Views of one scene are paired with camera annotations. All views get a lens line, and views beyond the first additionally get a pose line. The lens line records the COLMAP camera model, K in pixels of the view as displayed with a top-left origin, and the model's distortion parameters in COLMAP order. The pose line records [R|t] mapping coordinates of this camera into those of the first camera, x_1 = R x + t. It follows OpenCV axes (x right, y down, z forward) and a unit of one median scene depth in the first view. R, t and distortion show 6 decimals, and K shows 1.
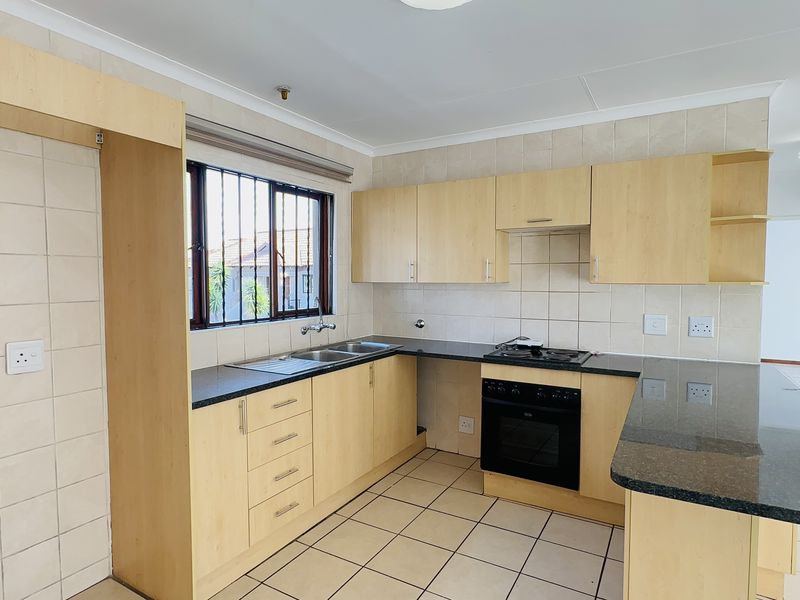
lens RADIAL K [[464.2, 0, 398.2], [0, 464.2, 299.8], [0, 0, 1]] dist [-0.001362, -0.002359]
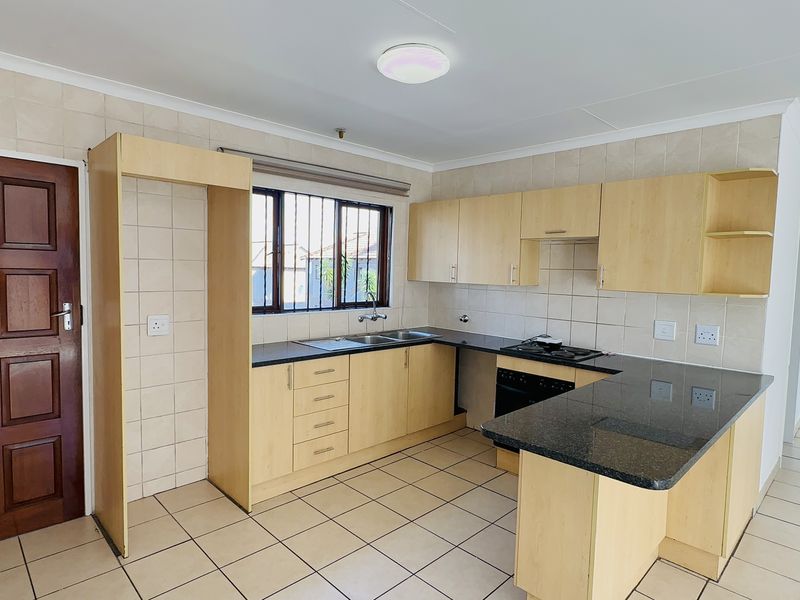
lens RADIAL K [[464.2, 0, 400.3], [0, 464.2, 299.7], [0, 0, 1]] dist [-0.001362, -0.002359]
pose [[0.965401, 0.041901, -0.257381, 0.247820], [-0.037583, 0.999058, 0.021673, -0.017637], [0.258047, -0.011250, 0.966067, -0.192358]]
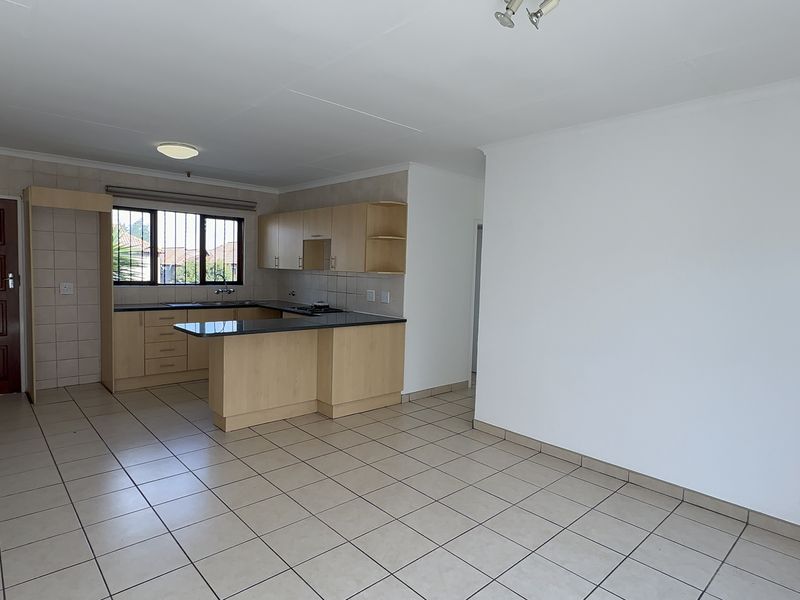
lens RADIAL K [[464.2, 0, 401.0], [0, 464.2, 299.0], [0, 0, 1]] dist [-0.001362, -0.002359]
pose [[0.955358, 0.051077, -0.291004, 1.220880], [-0.046890, 0.998672, 0.021348, 0.023105], [0.291708, -0.006750, 0.956484, -0.673056]]
